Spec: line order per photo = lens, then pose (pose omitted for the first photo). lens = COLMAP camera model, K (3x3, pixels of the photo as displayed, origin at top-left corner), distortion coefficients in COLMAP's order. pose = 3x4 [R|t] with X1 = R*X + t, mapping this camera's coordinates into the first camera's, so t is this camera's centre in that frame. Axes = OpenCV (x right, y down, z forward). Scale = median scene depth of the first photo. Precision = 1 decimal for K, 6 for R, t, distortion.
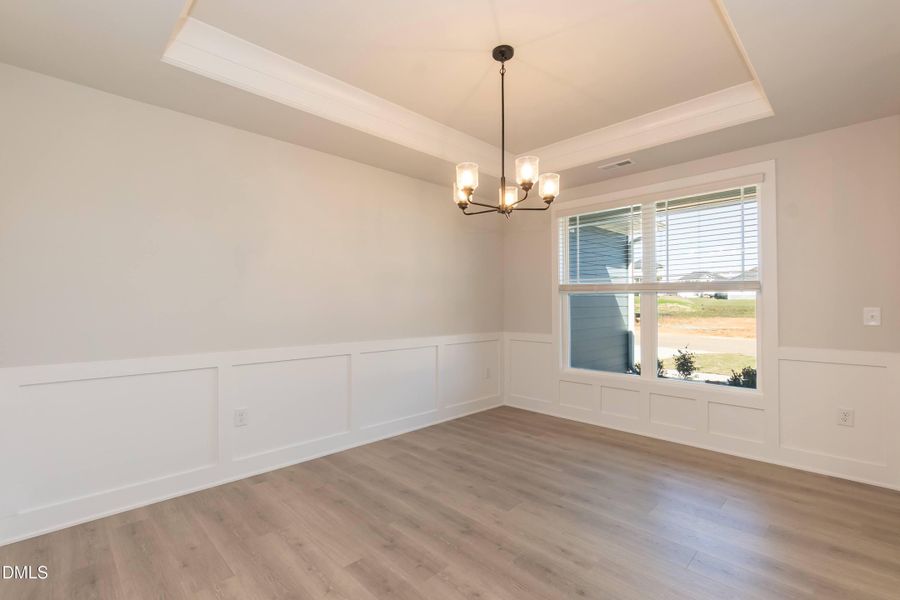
lens RADIAL K [[388.0, 0, 450.5], [0, 388.0, 302.5], [0, 0, 1]] dist [-0.007351, 0.000345]
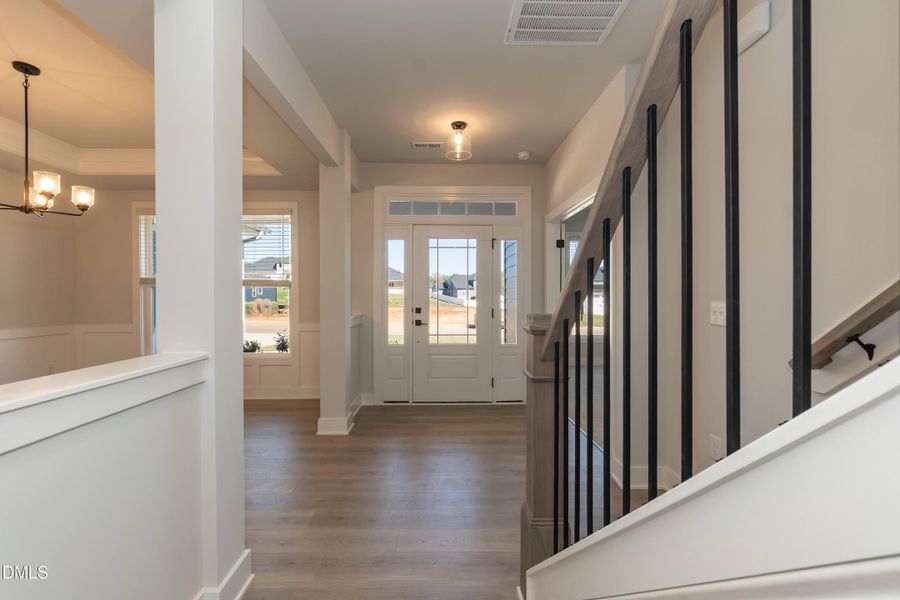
lens RADIAL K [[388.0, 0, 446.2], [0, 388.0, 303.8], [0, 0, 1]] dist [-0.007351, 0.000345]
pose [[0.690029, -0.011061, 0.723697, 0.089289], [-0.004111, 0.999807, 0.019200, 0.002220], [-0.723770, -0.016224, 0.689851, -0.349596]]
